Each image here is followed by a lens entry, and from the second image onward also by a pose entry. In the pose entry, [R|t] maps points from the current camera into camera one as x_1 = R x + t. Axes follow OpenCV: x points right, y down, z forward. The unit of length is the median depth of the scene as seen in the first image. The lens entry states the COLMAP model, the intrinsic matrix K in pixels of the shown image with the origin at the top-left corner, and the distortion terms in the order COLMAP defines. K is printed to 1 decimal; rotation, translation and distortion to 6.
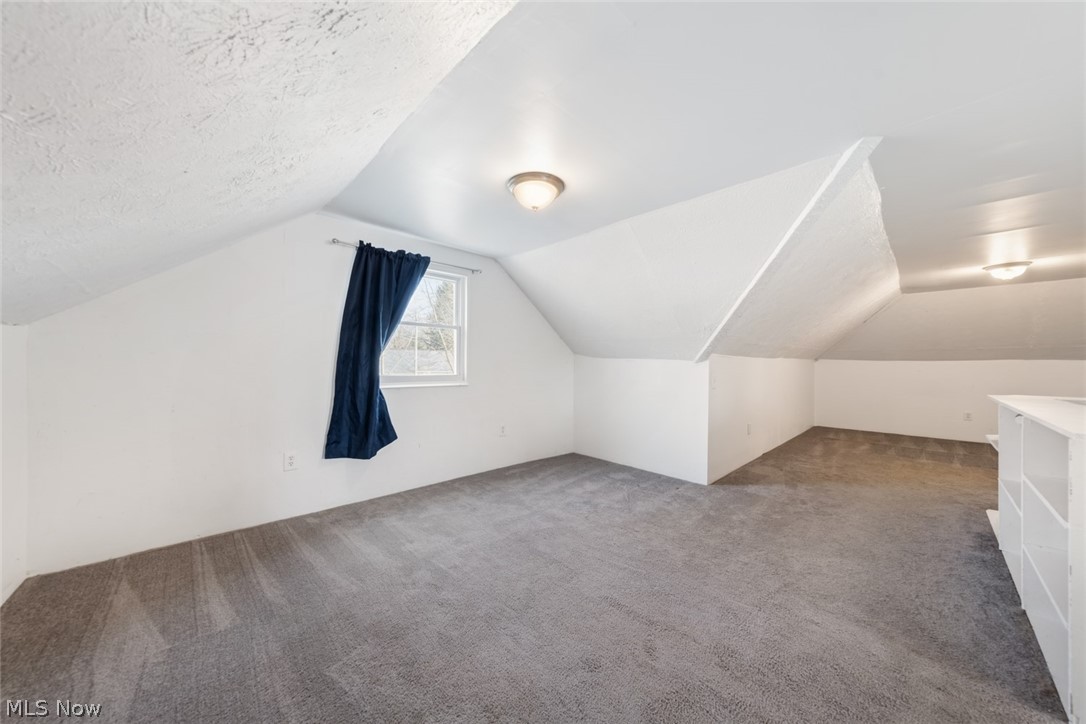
lens RADIAL K [[374.0, 0, 546.5], [0, 374.0, 360.1], [0, 0, 1]] dist [-0.000267, -0.000050]
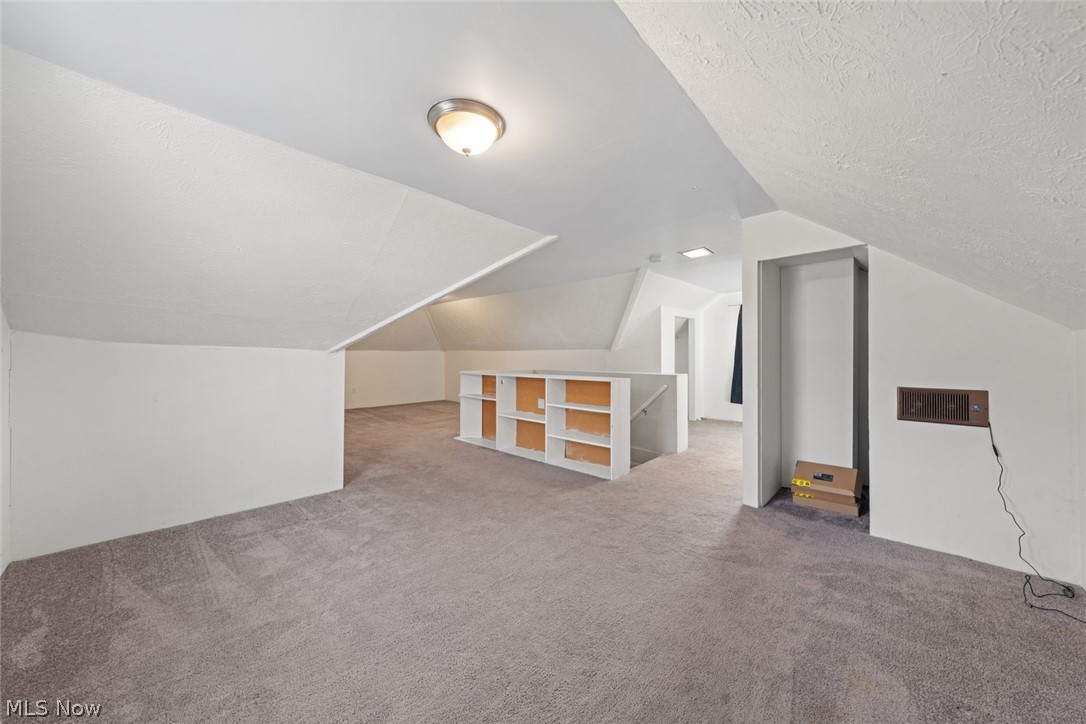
lens RADIAL K [[374.0, 0, 546.5], [0, 374.0, 360.1], [0, 0, 1]] dist [-0.000267, -0.000050]
pose [[-0.047704, -0.010148, 0.998810, -0.562910], [-0.015482, 0.999836, 0.009419, 0.010869], [-0.998742, -0.015014, -0.047853, 0.638976]]
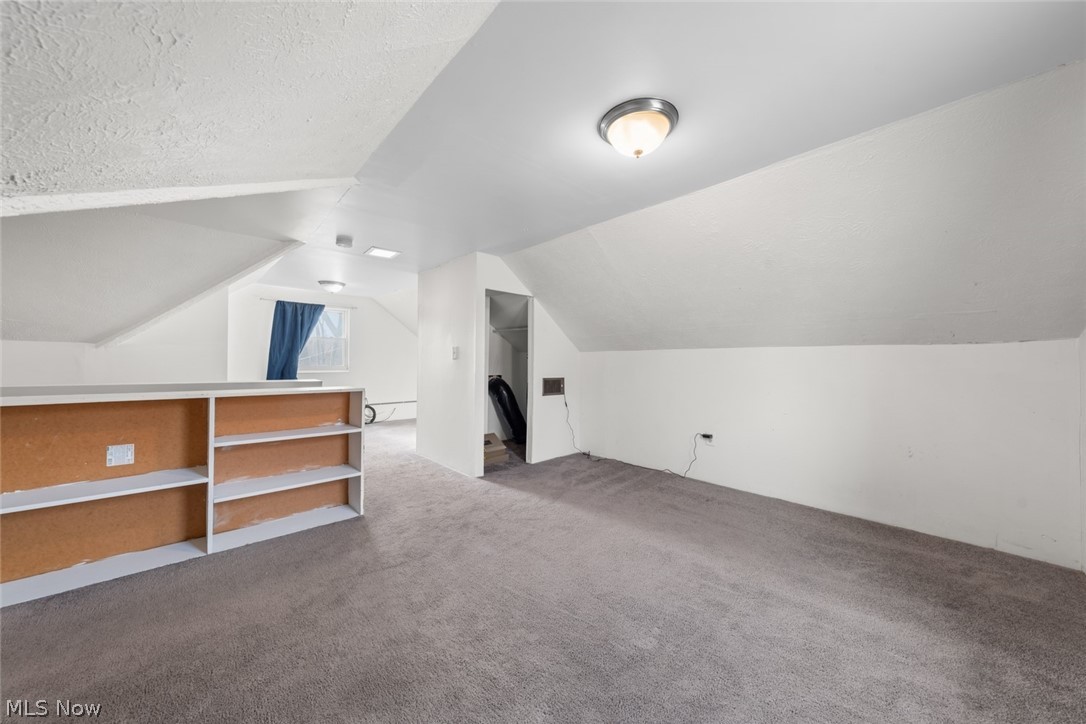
lens RADIAL K [[374.0, 0, 546.5], [0, 374.0, 360.1], [0, 0, 1]] dist [-0.000267, -0.000050]
pose [[-0.999773, -0.014669, 0.015422, 0.094472], [-0.014939, 0.999735, -0.017495, 0.018249], [-0.015161, -0.017722, -0.999728, 1.273789]]
